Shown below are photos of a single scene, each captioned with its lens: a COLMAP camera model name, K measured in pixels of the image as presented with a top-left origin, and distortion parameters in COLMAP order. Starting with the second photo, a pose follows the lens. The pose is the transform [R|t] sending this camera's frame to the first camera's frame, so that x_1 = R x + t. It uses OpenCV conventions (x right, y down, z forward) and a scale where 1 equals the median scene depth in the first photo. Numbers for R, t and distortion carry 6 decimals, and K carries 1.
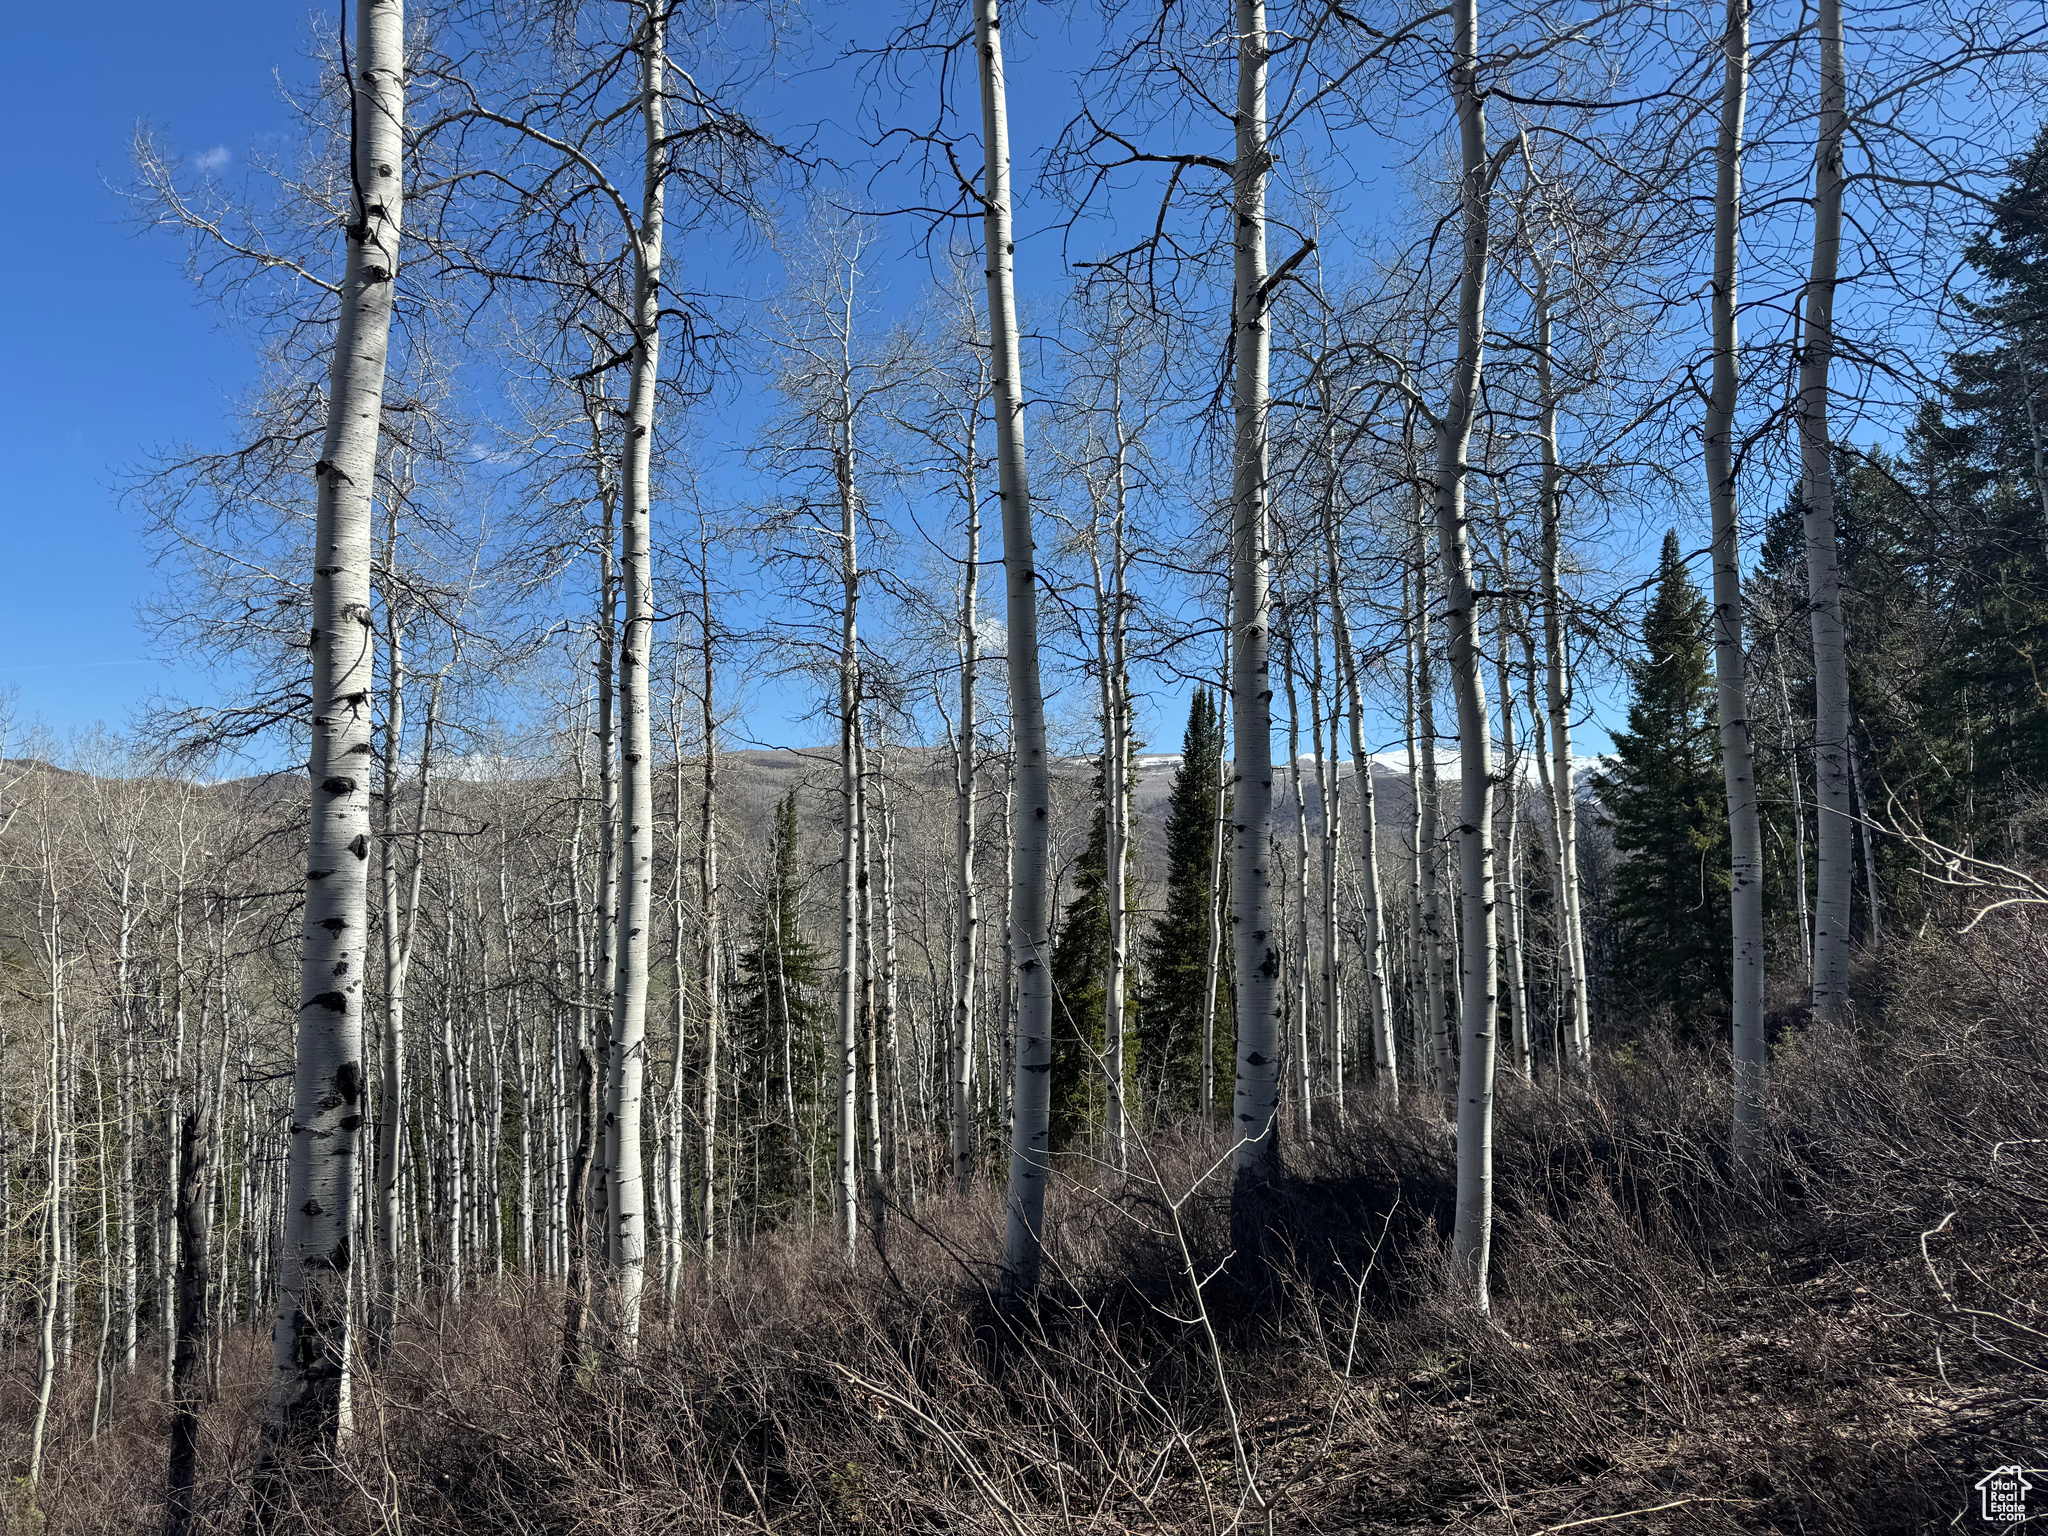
lens RADIAL K [[1450.5, 0, 1025.2], [0, 1450.5, 781.8], [0, 0, 1]] dist [0.006568, -0.005987]
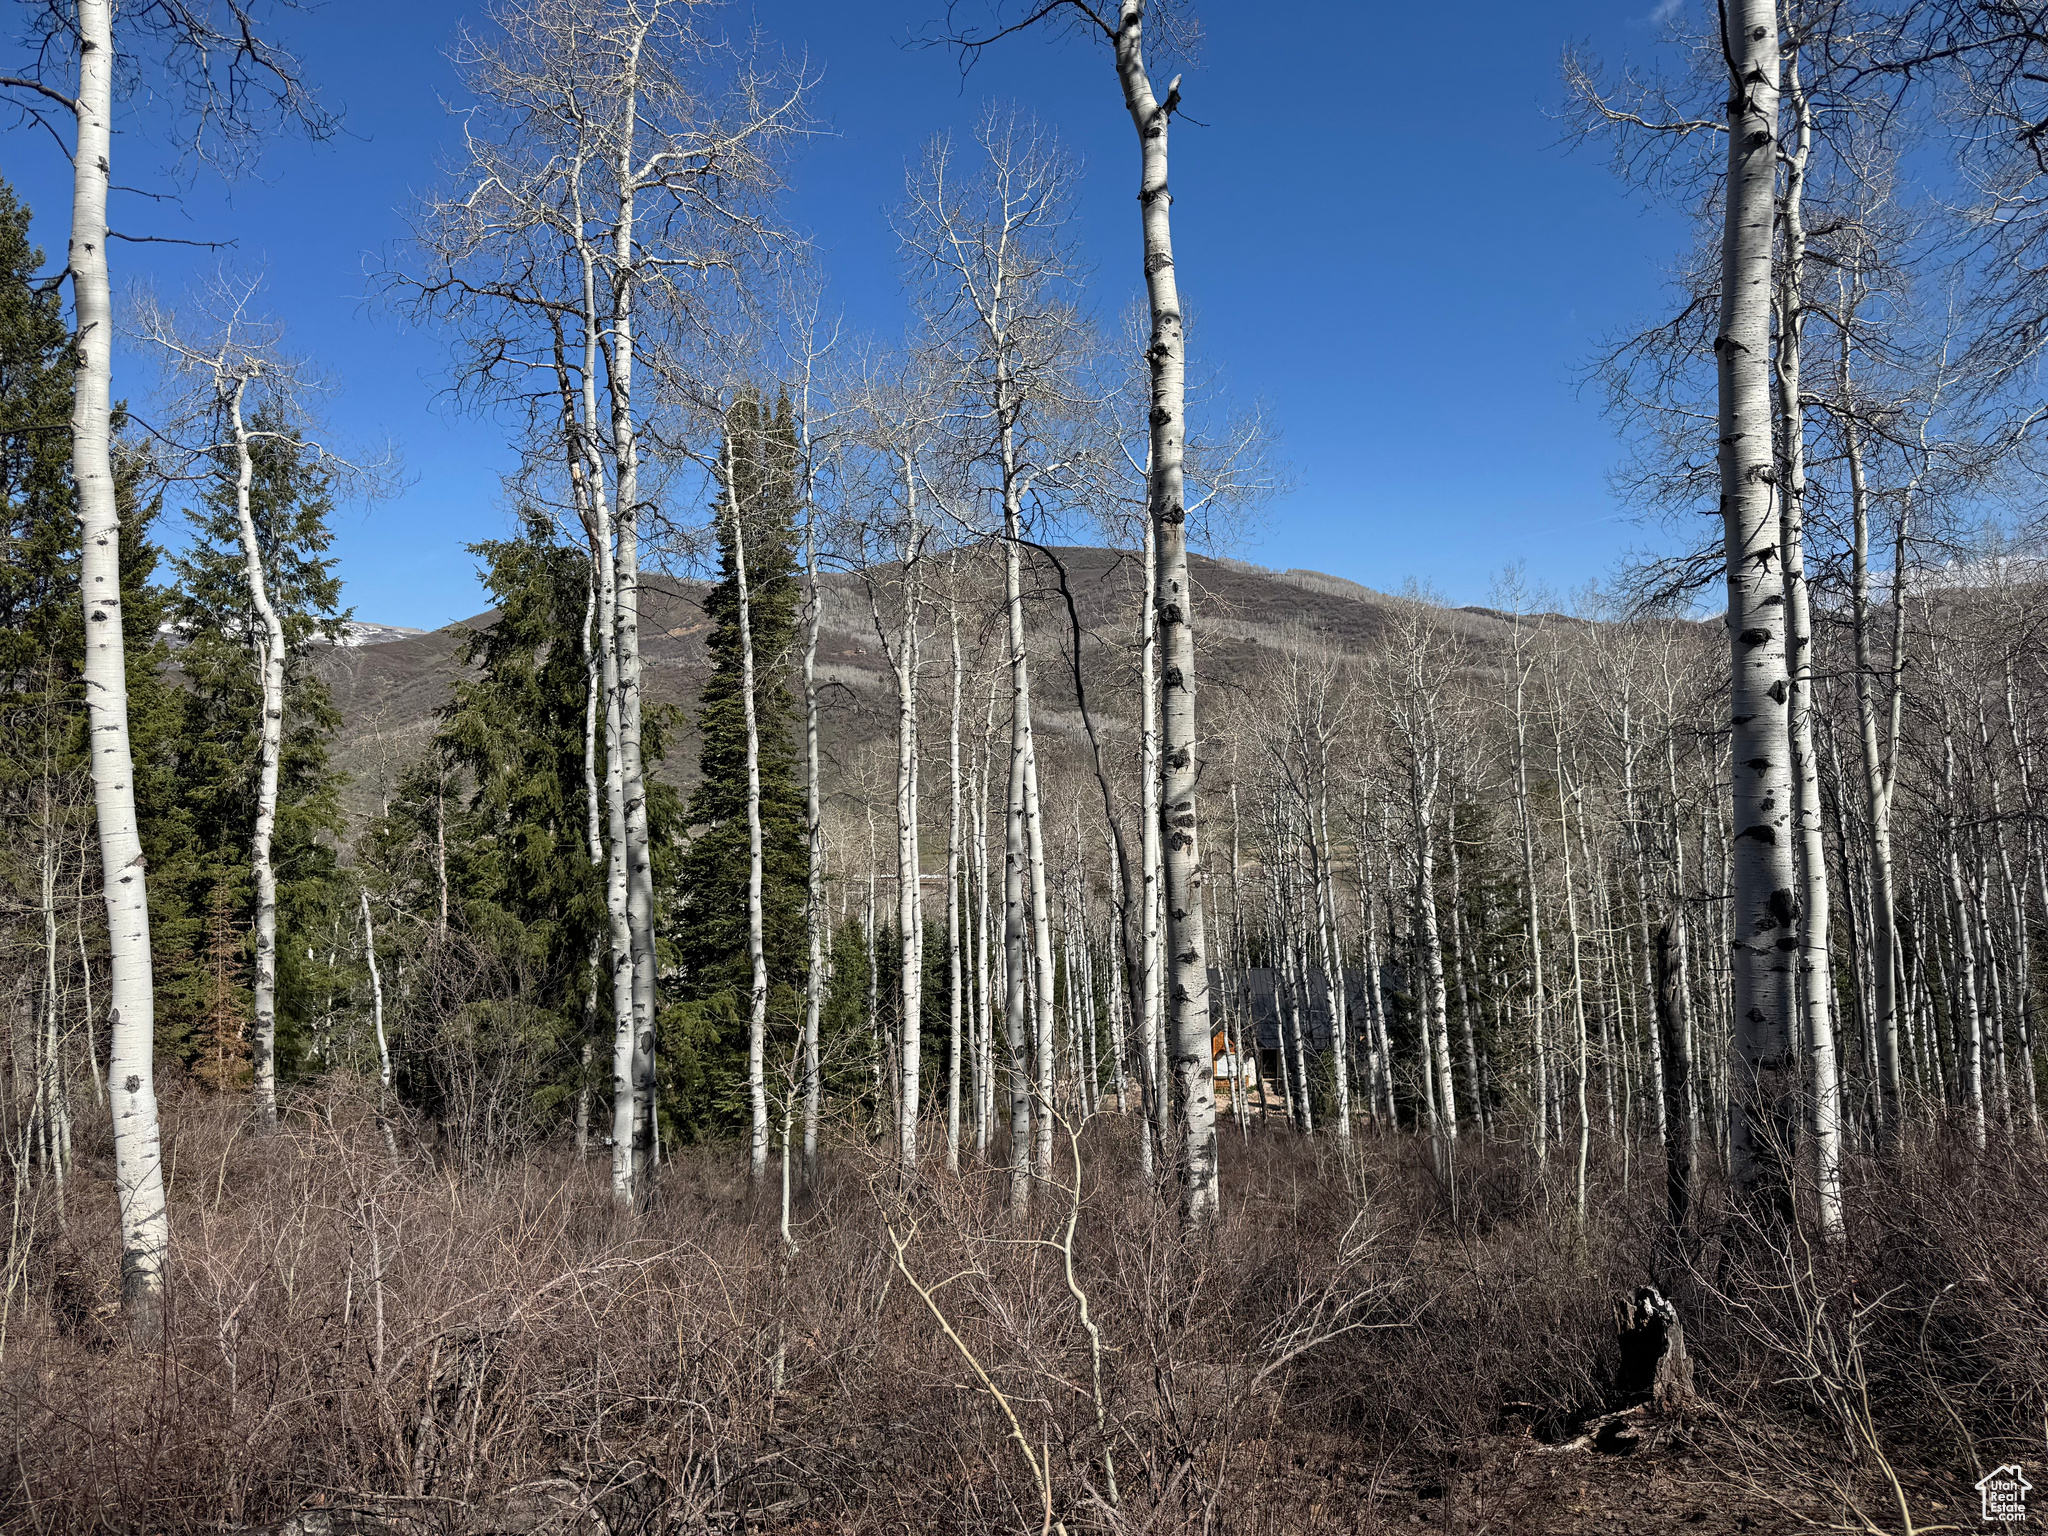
lens RADIAL K [[1426.6, 0, 1023.5], [0, 1426.6, 774.4], [0, 0, 1]] dist [0.094489, -0.126428]
pose [[0.577519, -0.012302, -0.816284, 0.063091], [0.104426, 0.992786, 0.058919, -0.010840], [0.809671, -0.119268, 0.574638, -0.051321]]
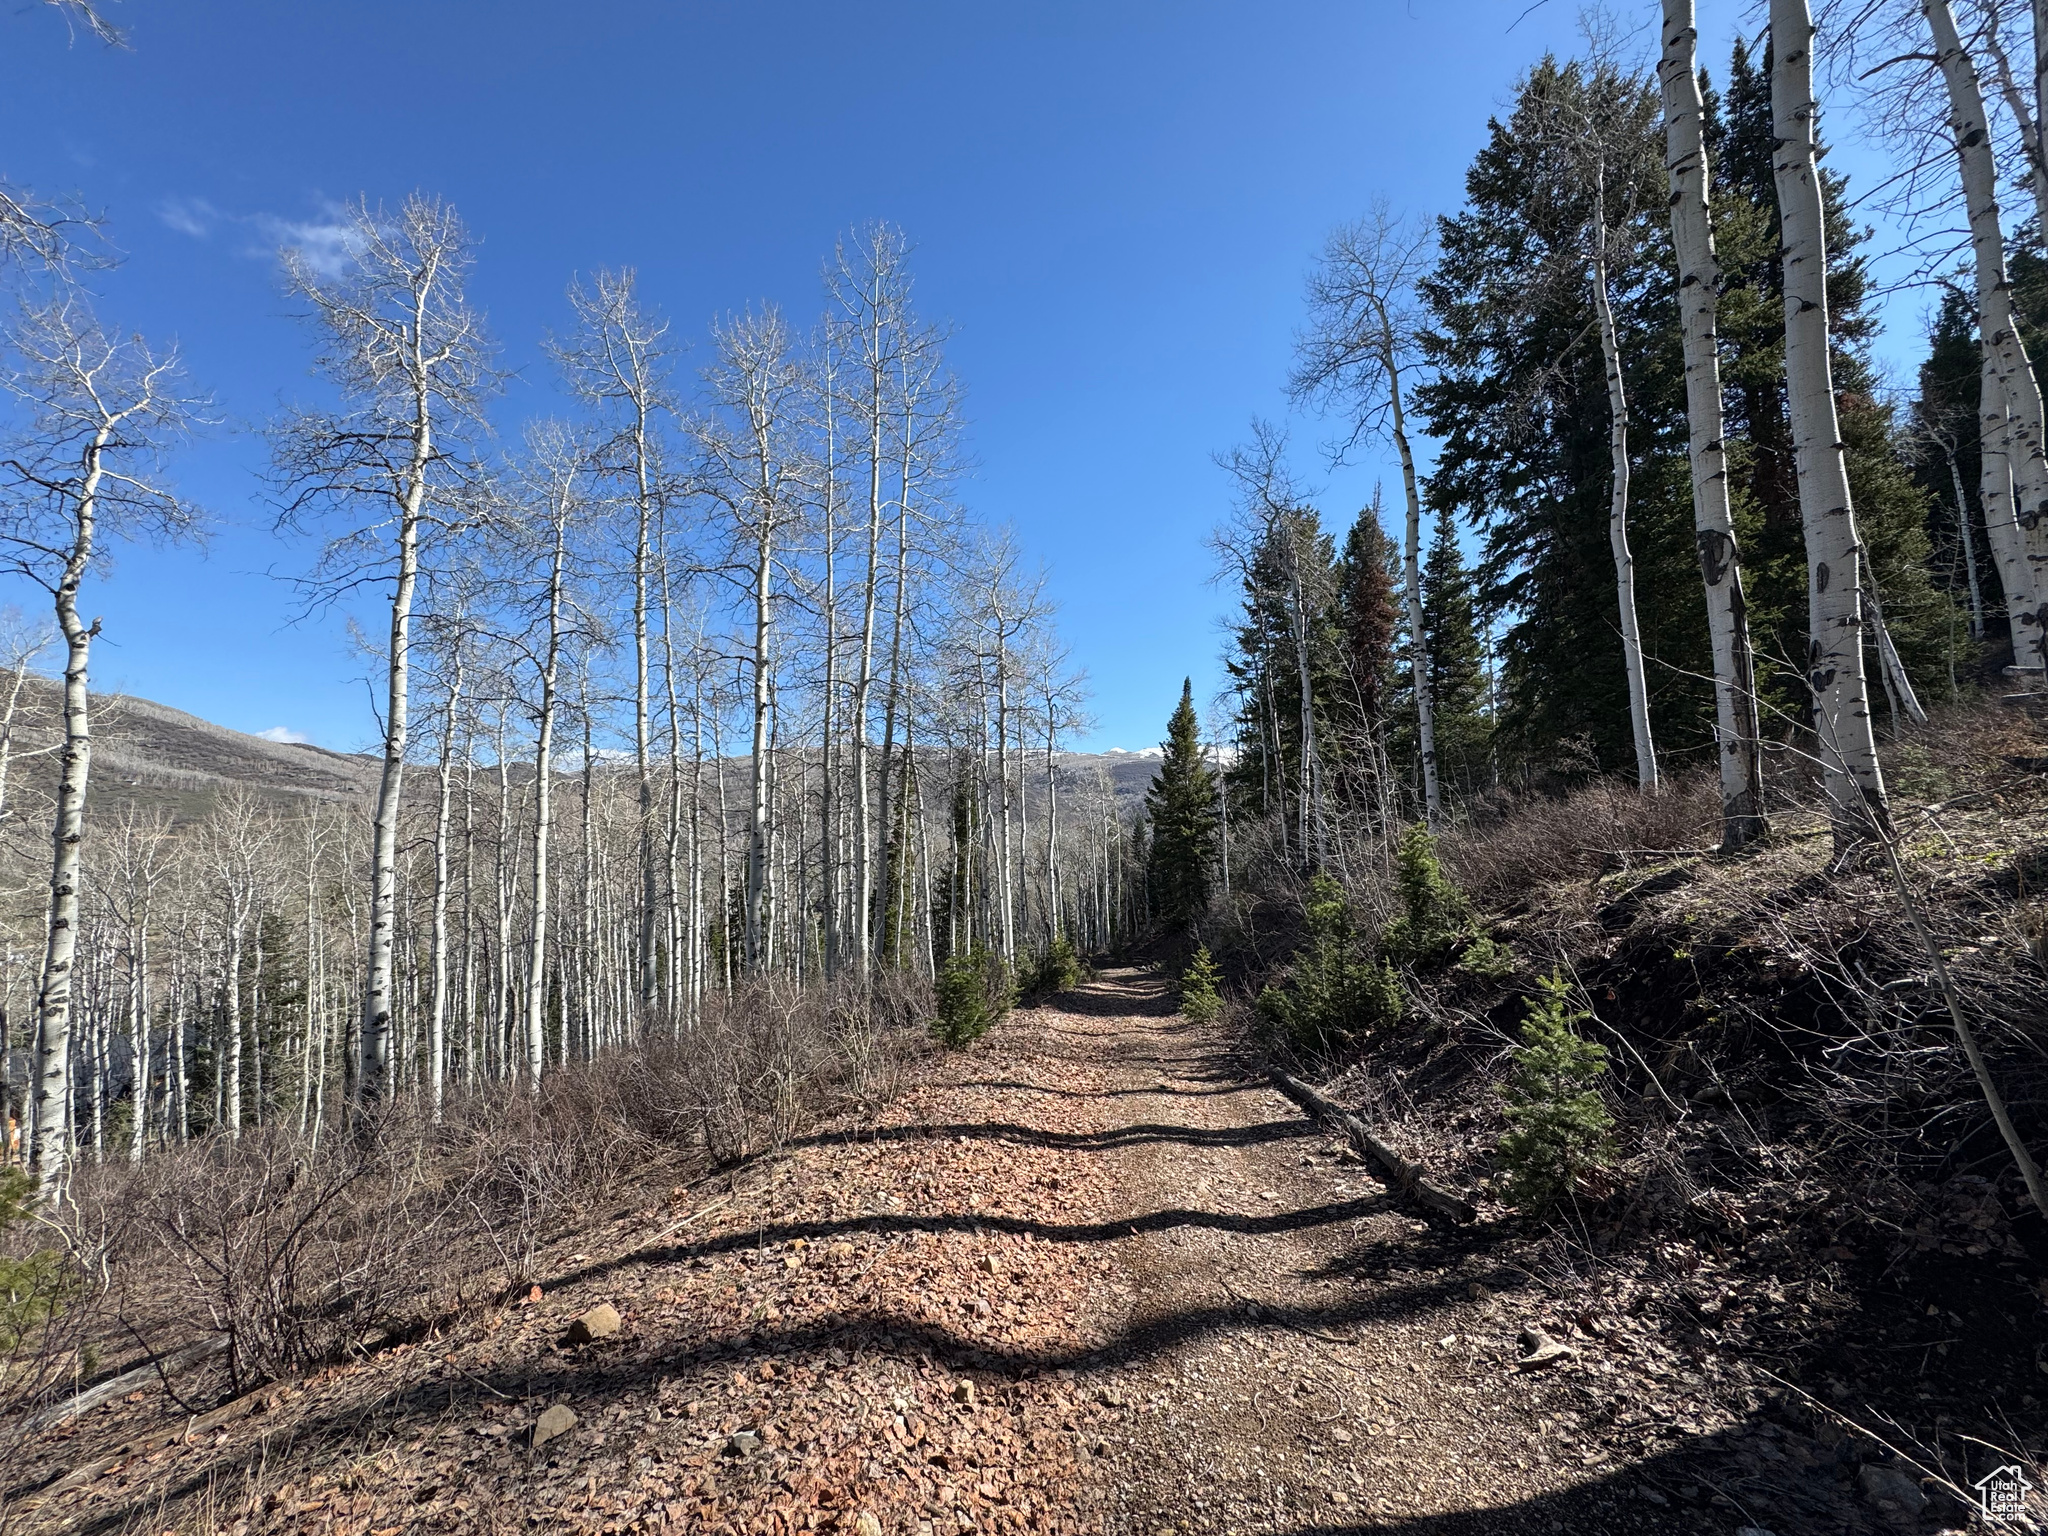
lens RADIAL K [[809.4, 0, 1020.7], [0, 809.4, 770.6], [0, 0, 1]] dist [-0.001731, 0.000090]
pose [[0.996762, -0.003862, 0.080317, 0.527817], [0.003327, 0.999971, 0.006795, -0.229066], [-0.080341, -0.006505, 0.996746, -0.592416]]
